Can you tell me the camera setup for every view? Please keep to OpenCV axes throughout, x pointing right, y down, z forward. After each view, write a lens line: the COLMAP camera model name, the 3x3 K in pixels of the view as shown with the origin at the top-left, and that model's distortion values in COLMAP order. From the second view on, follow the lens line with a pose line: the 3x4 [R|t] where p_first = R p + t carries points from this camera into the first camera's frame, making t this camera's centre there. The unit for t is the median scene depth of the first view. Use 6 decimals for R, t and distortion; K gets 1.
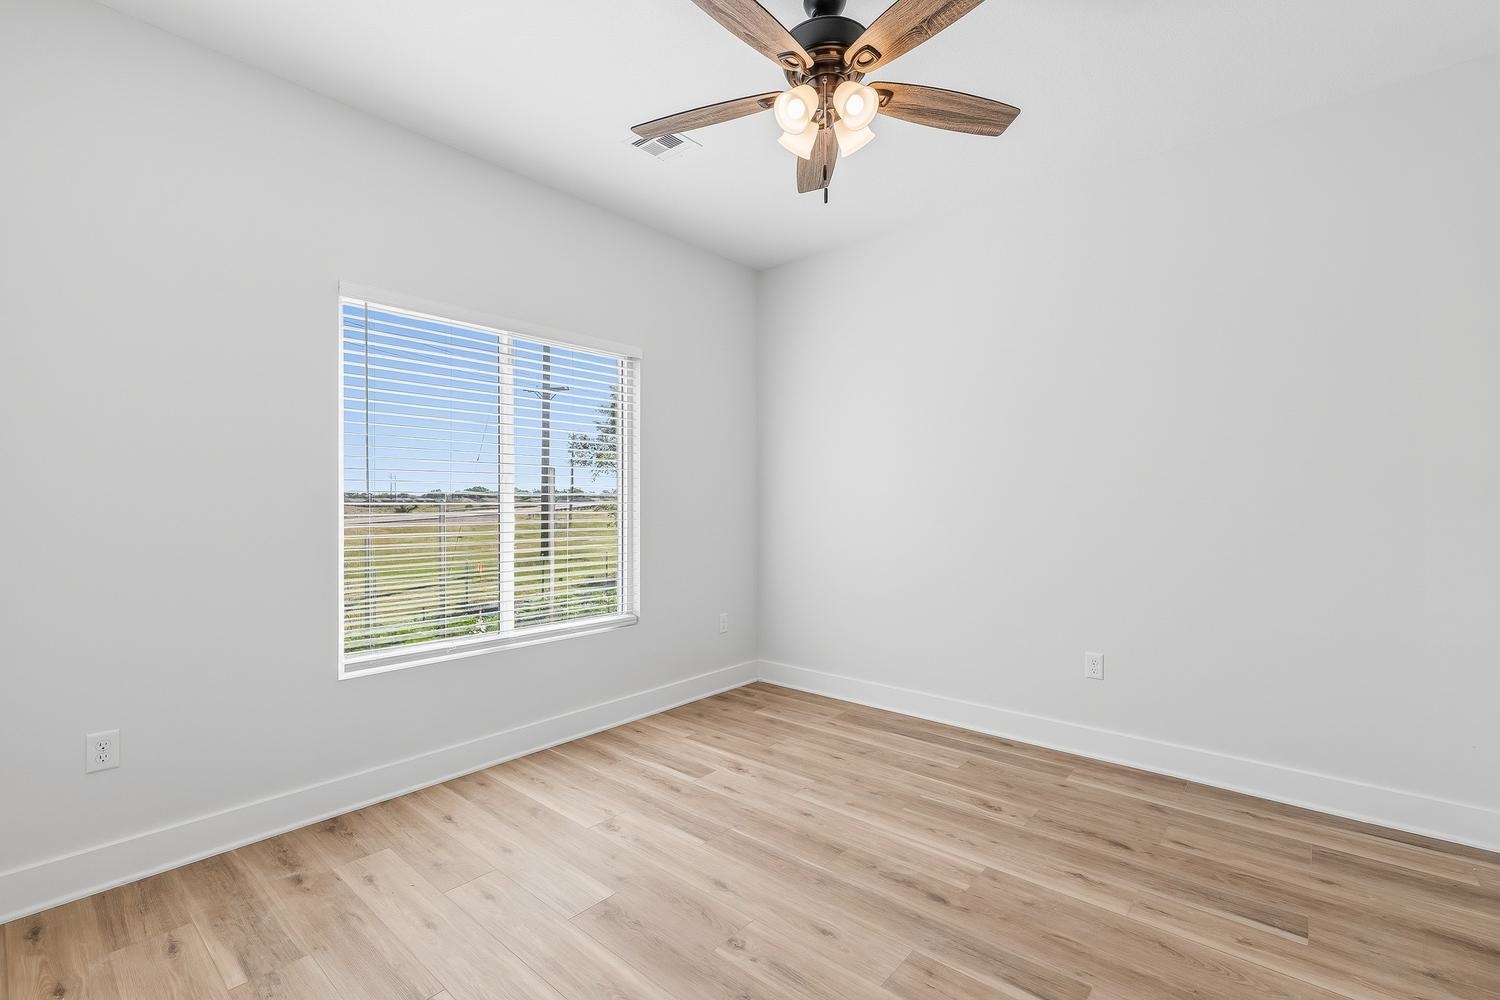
lens RADIAL K [[679.9, 0, 747.9], [0, 679.9, 499.4], [0, 0, 1]] dist [0.002249, 0.000514]
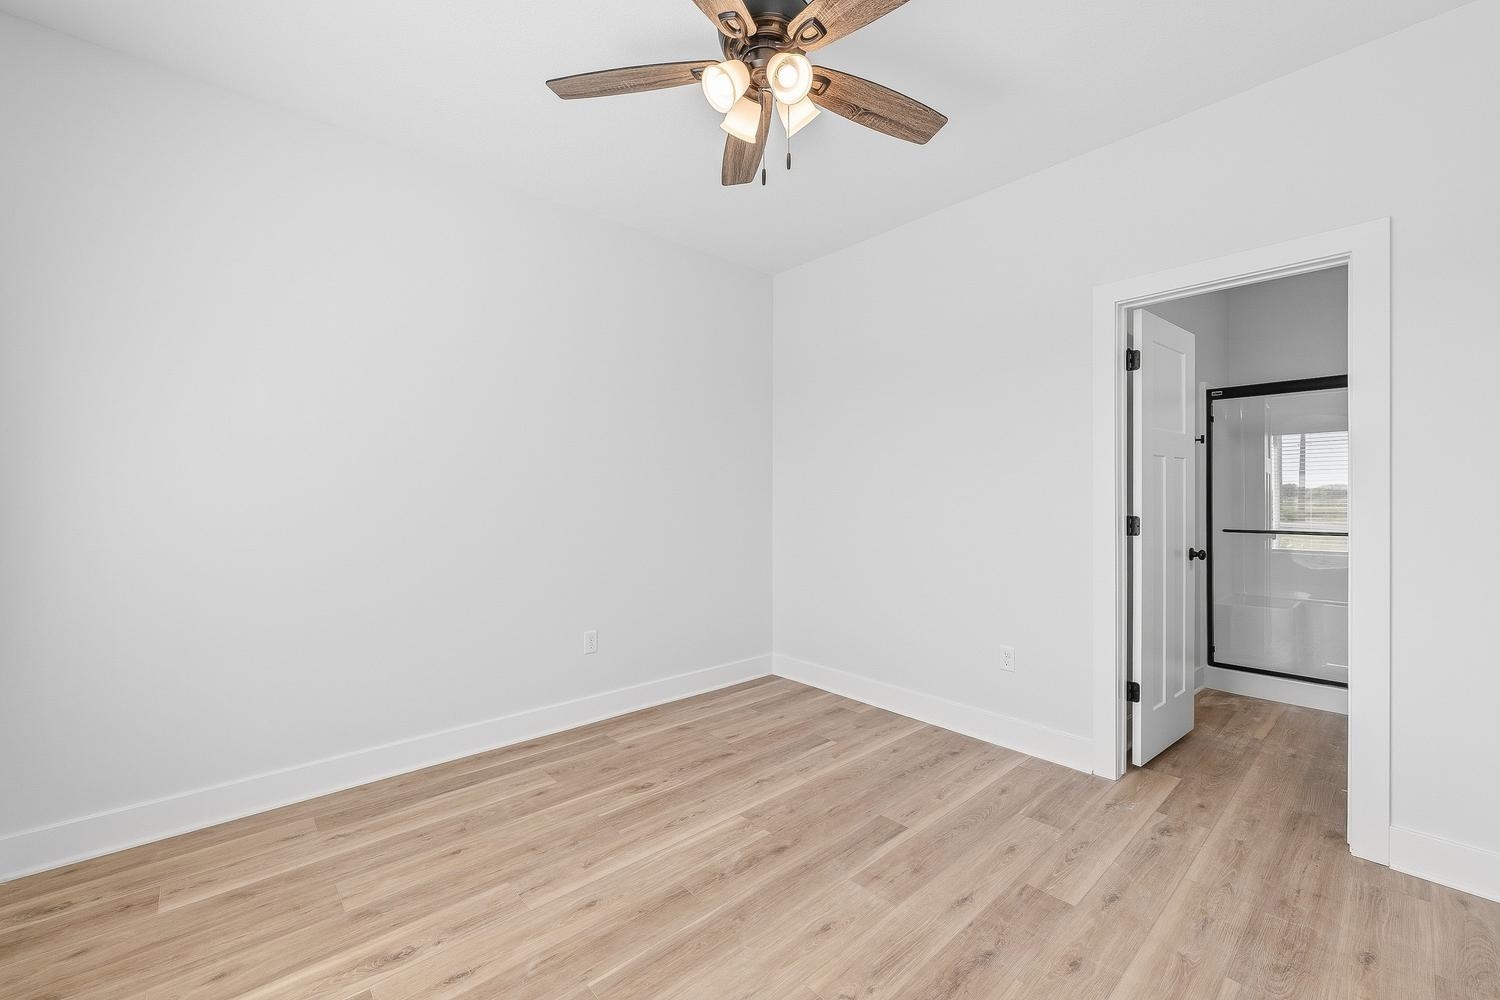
lens RADIAL K [[607.3, 0, 764.7], [0, 607.3, 496.1], [0, 0, 1]] dist [0.003257, -0.000316]
pose [[0.107962, 0.000644, 0.994155, -0.561444], [-0.003224, 0.999995, -0.000298, -0.002233], [-0.994150, -0.003173, 0.107963, 0.704866]]
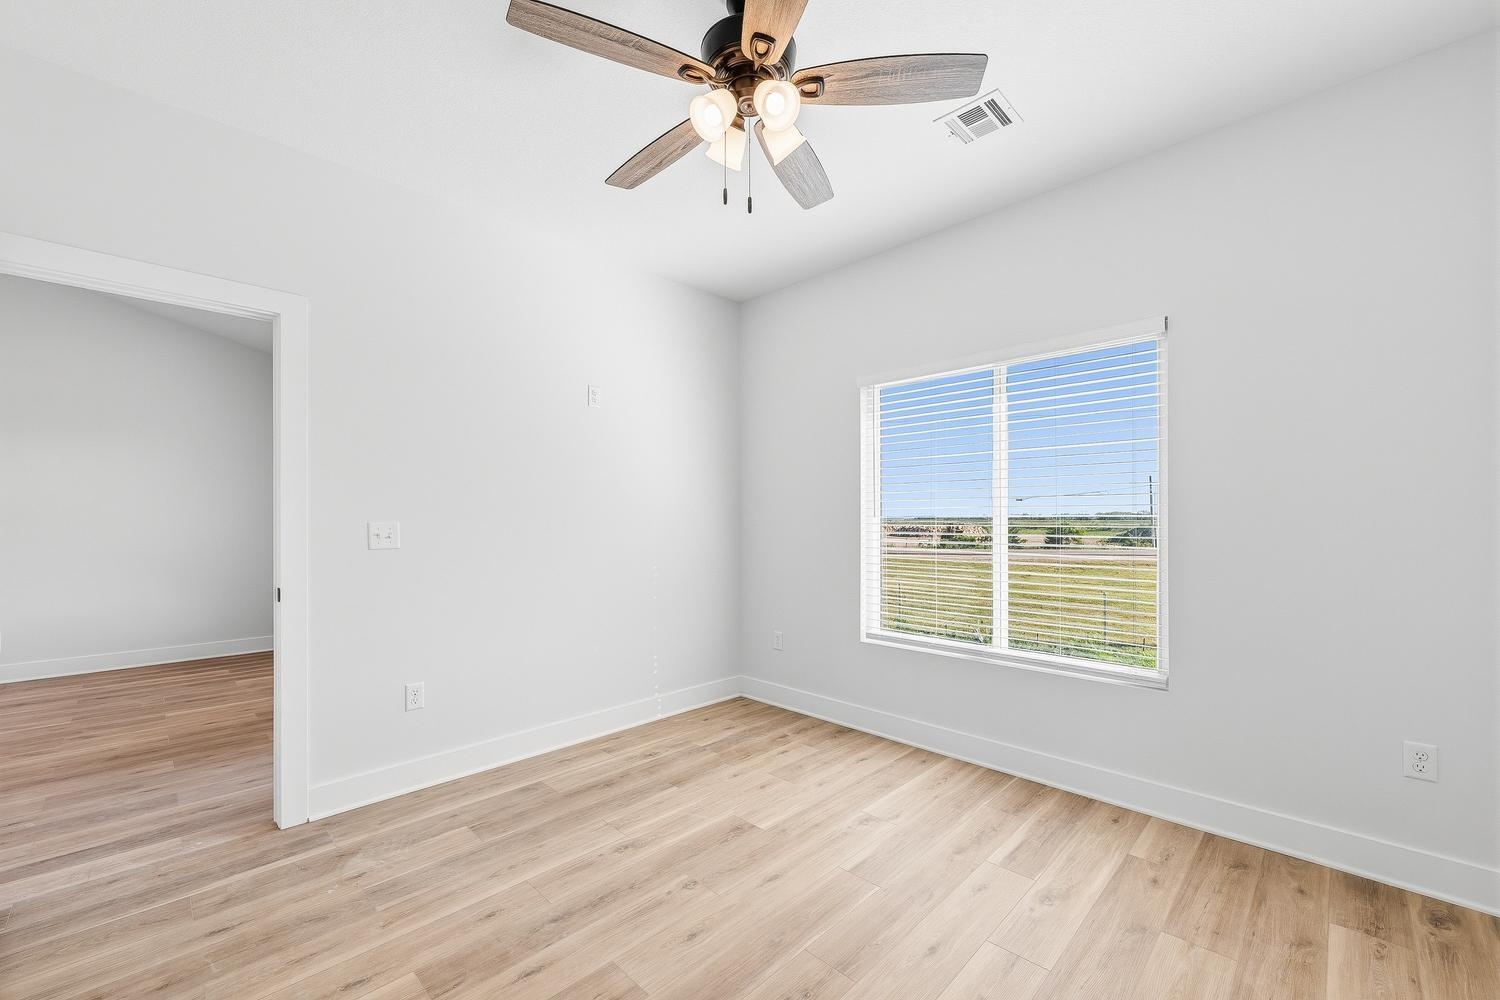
lens RADIAL K [[607.3, 0, 737.0], [0, 607.3, 516.1], [0, 0, 1]] dist [0.003257, -0.000316]
pose [[-0.099037, -0.004957, -0.995071, 0.745068], [0.006821, 0.999961, -0.005660, -0.008072], [0.995060, -0.007348, -0.098999, 0.827754]]
